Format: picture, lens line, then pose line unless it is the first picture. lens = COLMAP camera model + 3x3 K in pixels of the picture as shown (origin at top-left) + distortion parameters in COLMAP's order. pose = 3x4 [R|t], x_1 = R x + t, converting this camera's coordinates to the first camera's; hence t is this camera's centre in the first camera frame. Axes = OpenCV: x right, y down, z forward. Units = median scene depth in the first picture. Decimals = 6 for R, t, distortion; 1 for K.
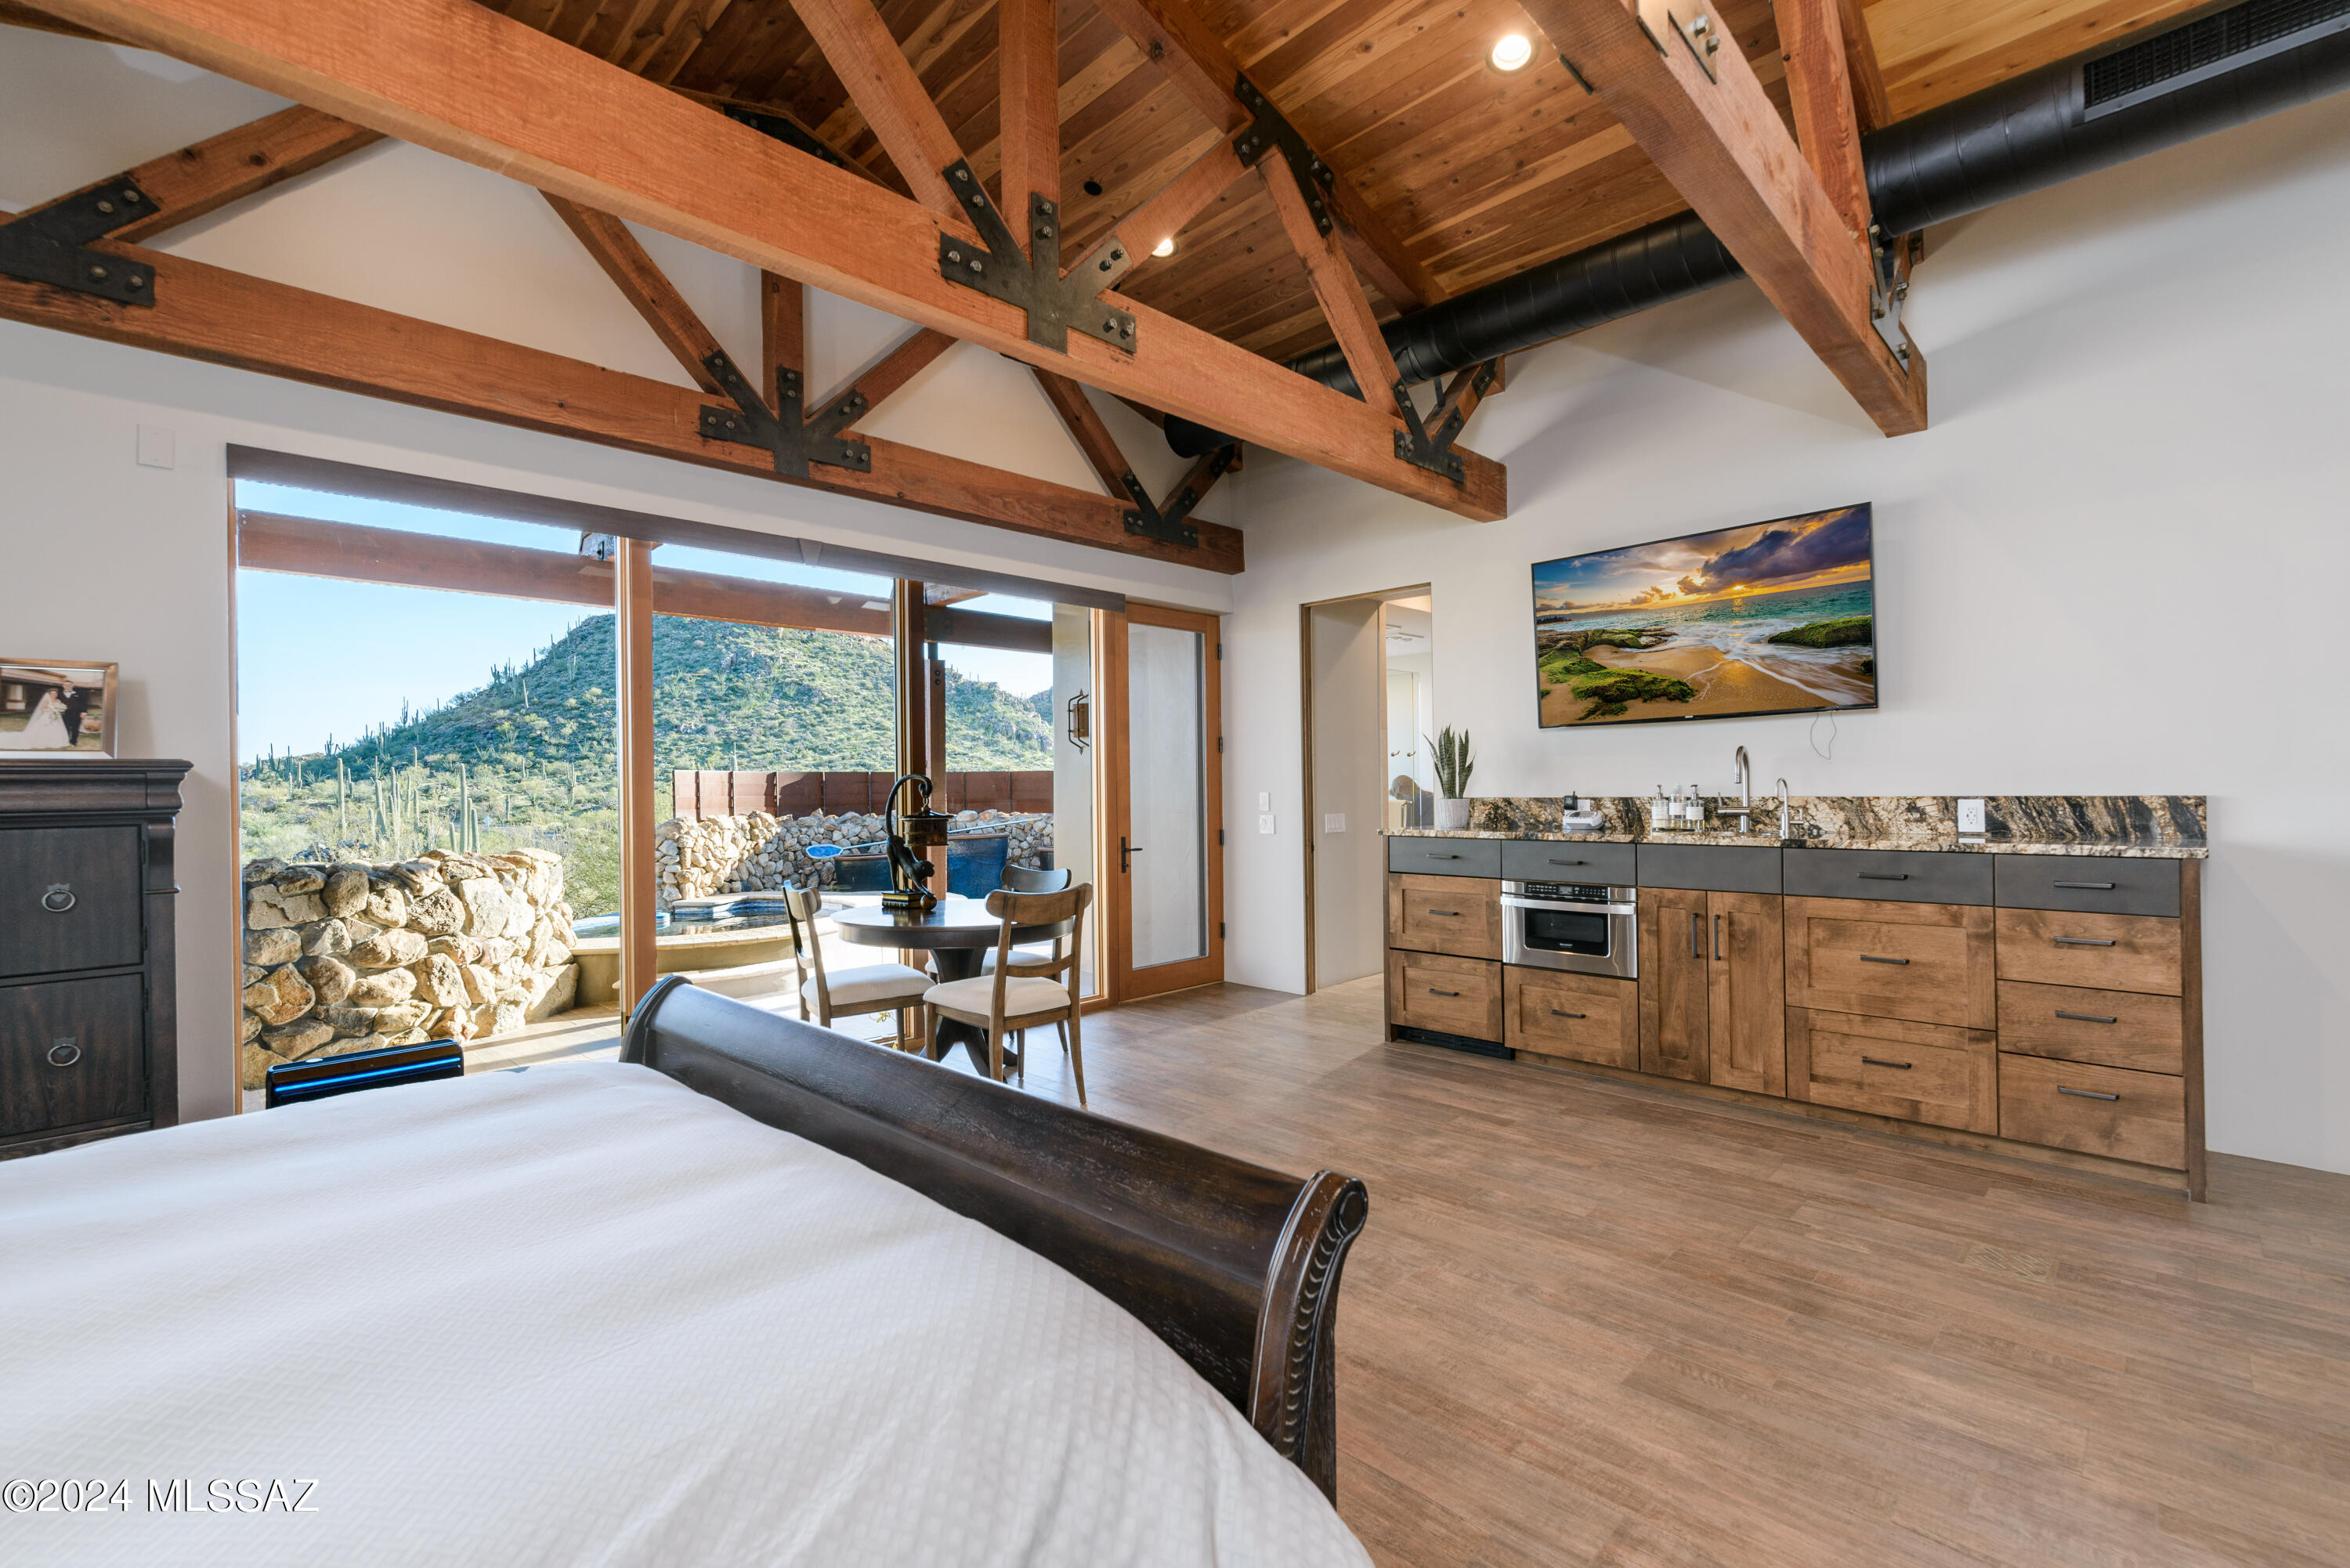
lens RADIAL K [[1022.7, 0, 1189.2], [0, 1022.7, 775.6], [0, 0, 1]] dist [0.004931, -0.000276]
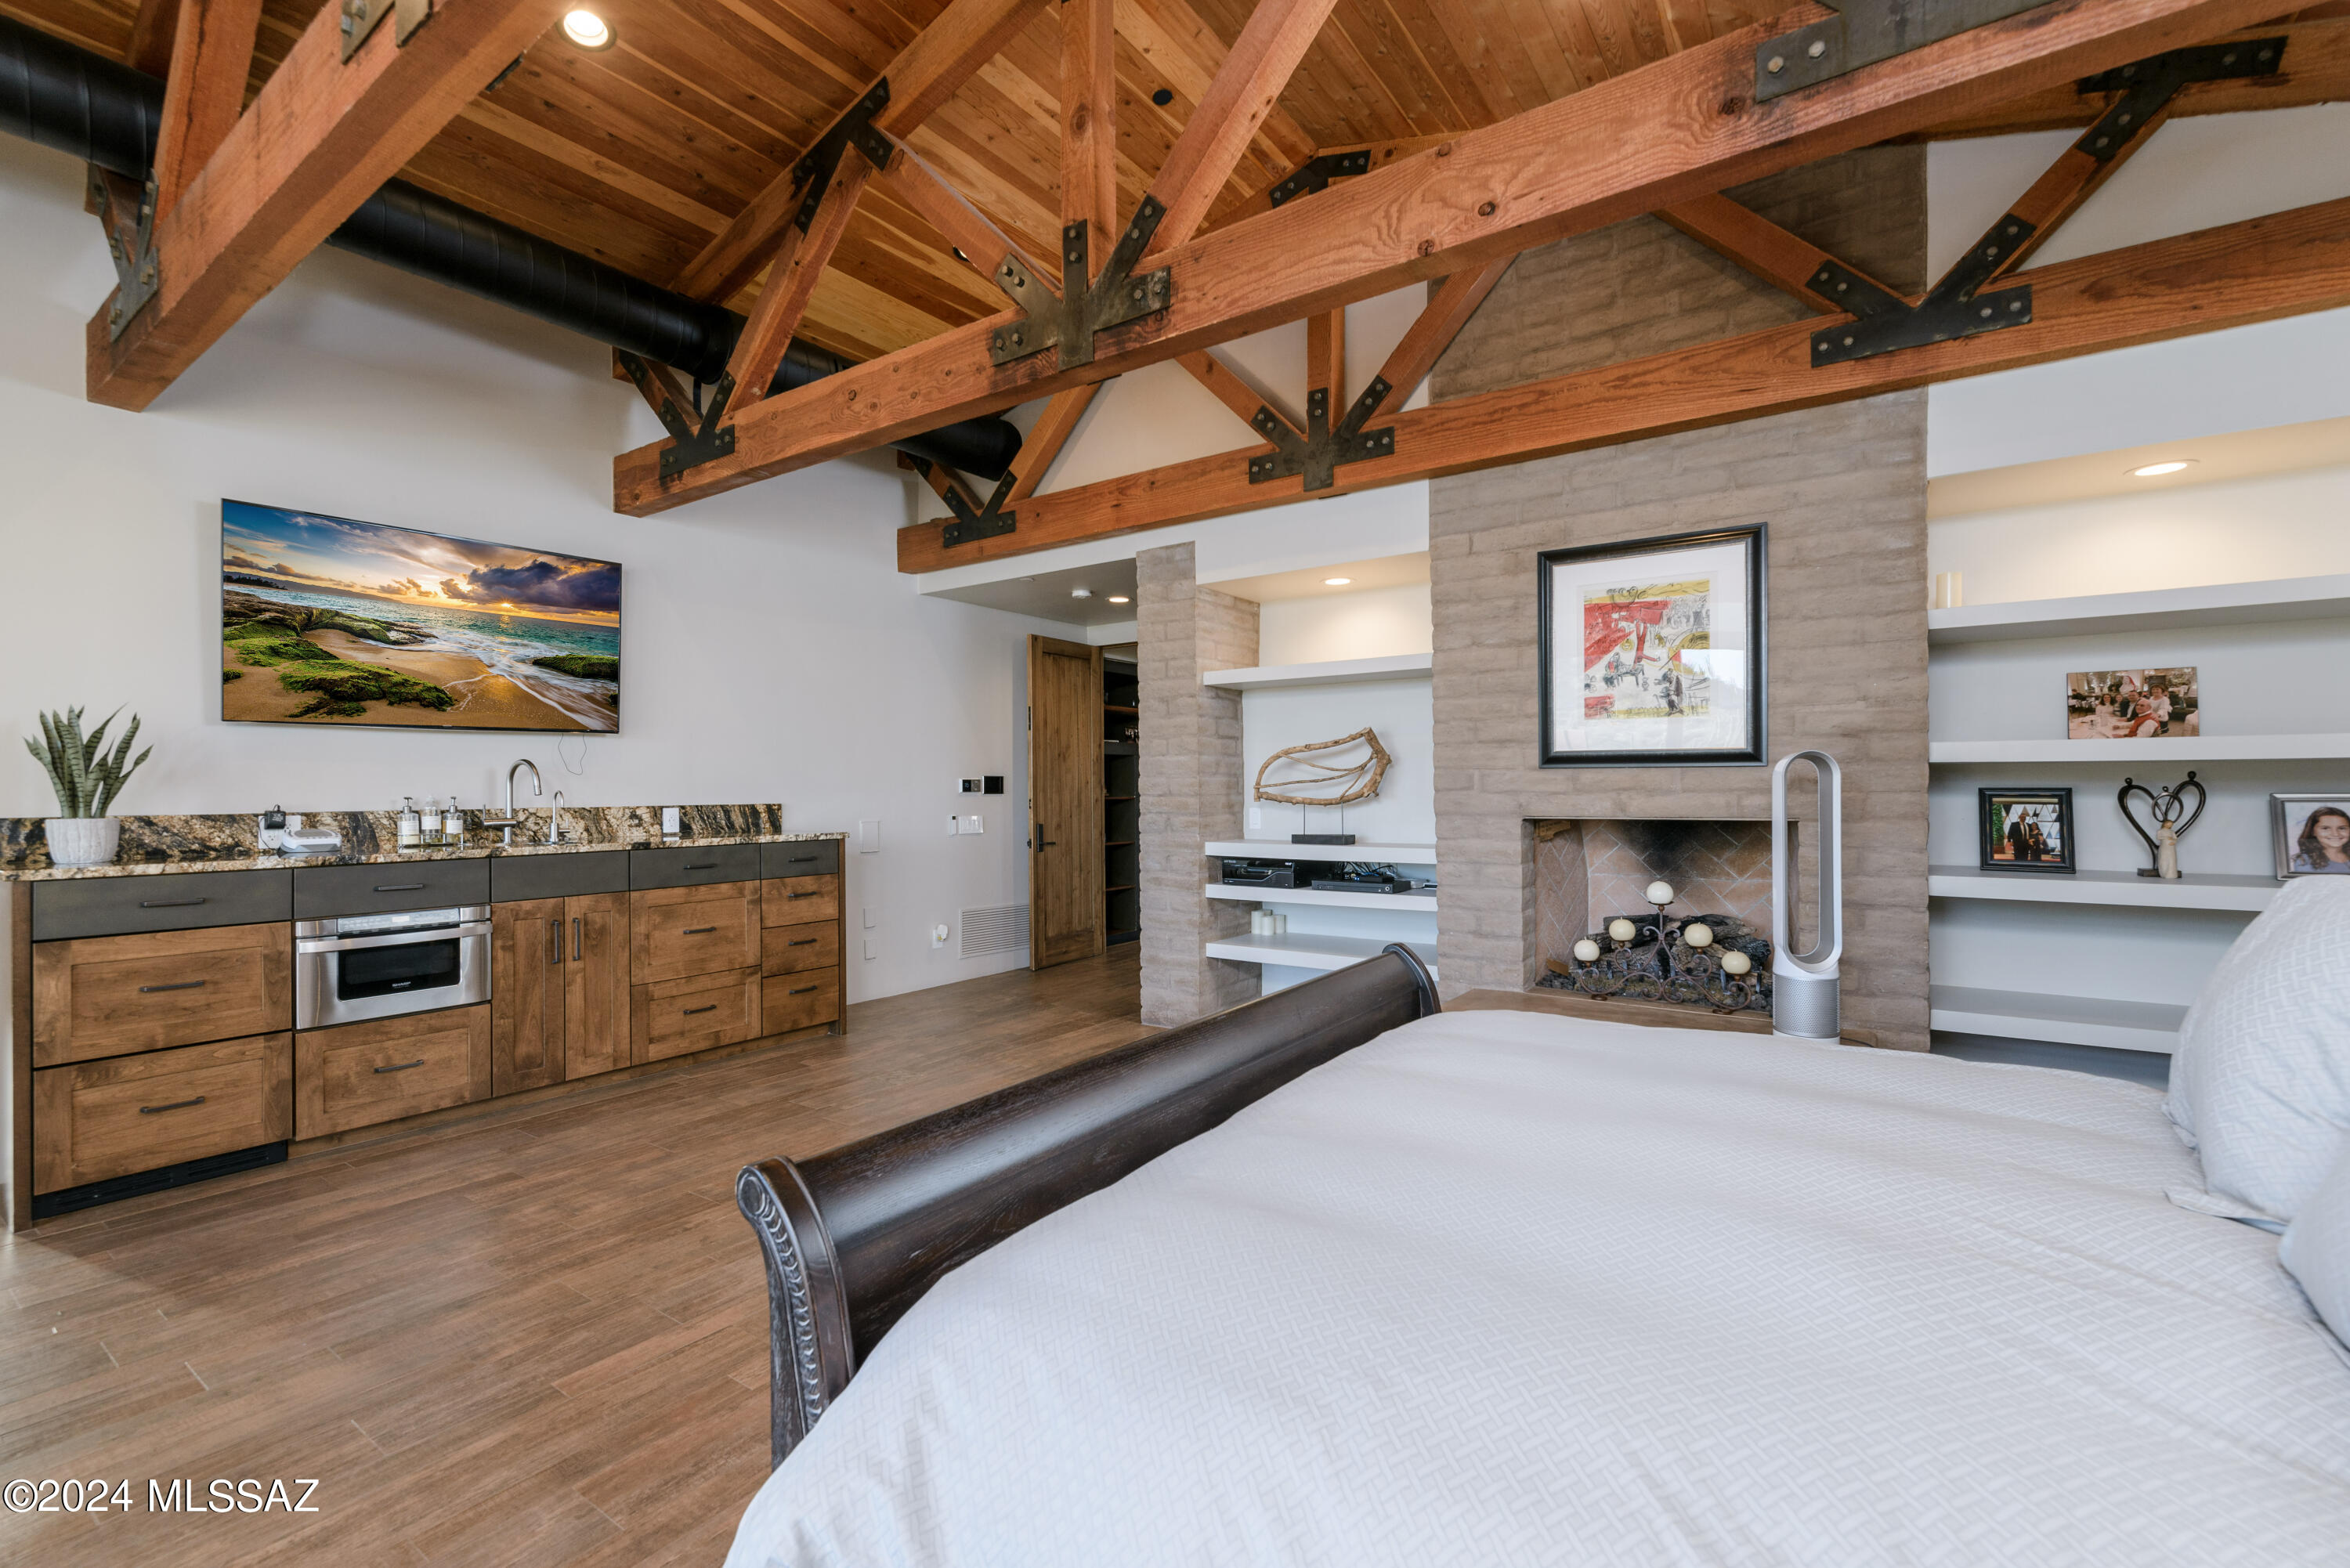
lens RADIAL K [[1022.7, 0, 1162.2], [0, 1022.7, 770.0], [0, 0, 1]] dist [0.004931, -0.000276]
pose [[-0.154884, 0.032871, 0.987386, -0.589448], [-0.000589, 0.999443, -0.033365, 0.015913], [-0.987933, -0.005750, -0.154778, 0.520119]]
